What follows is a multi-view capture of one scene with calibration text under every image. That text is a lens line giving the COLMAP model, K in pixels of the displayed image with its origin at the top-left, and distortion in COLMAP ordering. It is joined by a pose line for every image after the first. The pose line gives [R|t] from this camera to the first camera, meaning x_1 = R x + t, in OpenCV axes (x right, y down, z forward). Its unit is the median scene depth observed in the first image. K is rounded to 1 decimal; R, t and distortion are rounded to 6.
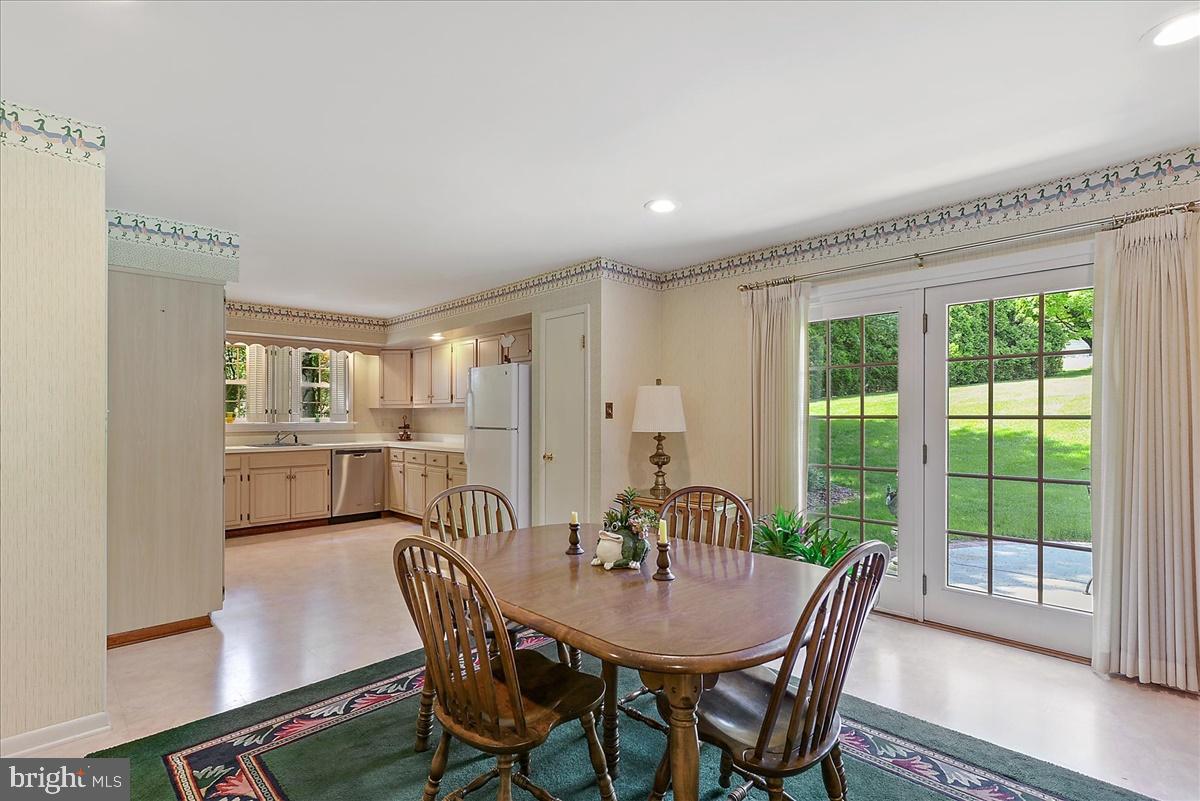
lens RADIAL K [[570.2, 0, 597.5], [0, 570.2, 410.7], [0, 0, 1]] dist [-0.001066, -0.000261]
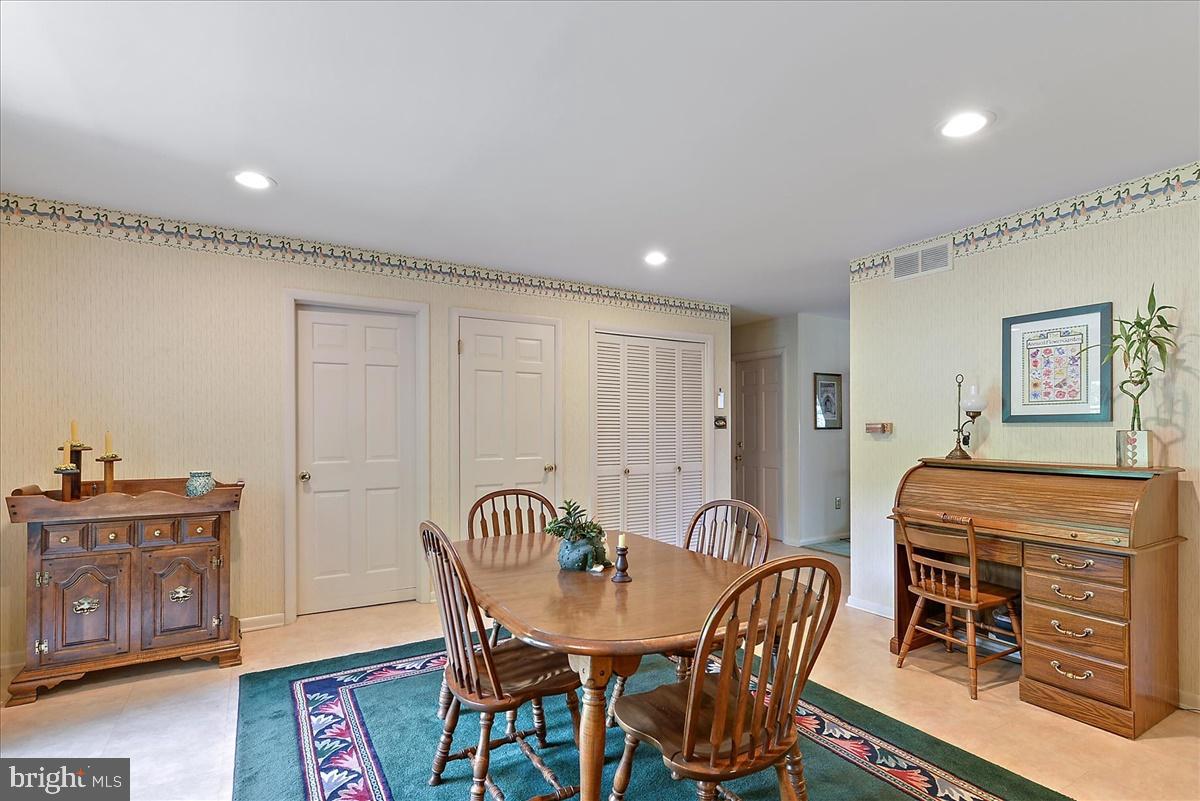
lens RADIAL K [[570.2, 0, 601.1], [0, 570.2, 410.9], [0, 0, 1]] dist [-0.001066, -0.000261]
pose [[0.970764, -0.002576, -0.240022, 0.259615], [0.000109, 0.999947, -0.010290, -0.029793], [0.240036, 0.009963, 0.970713, -0.142550]]
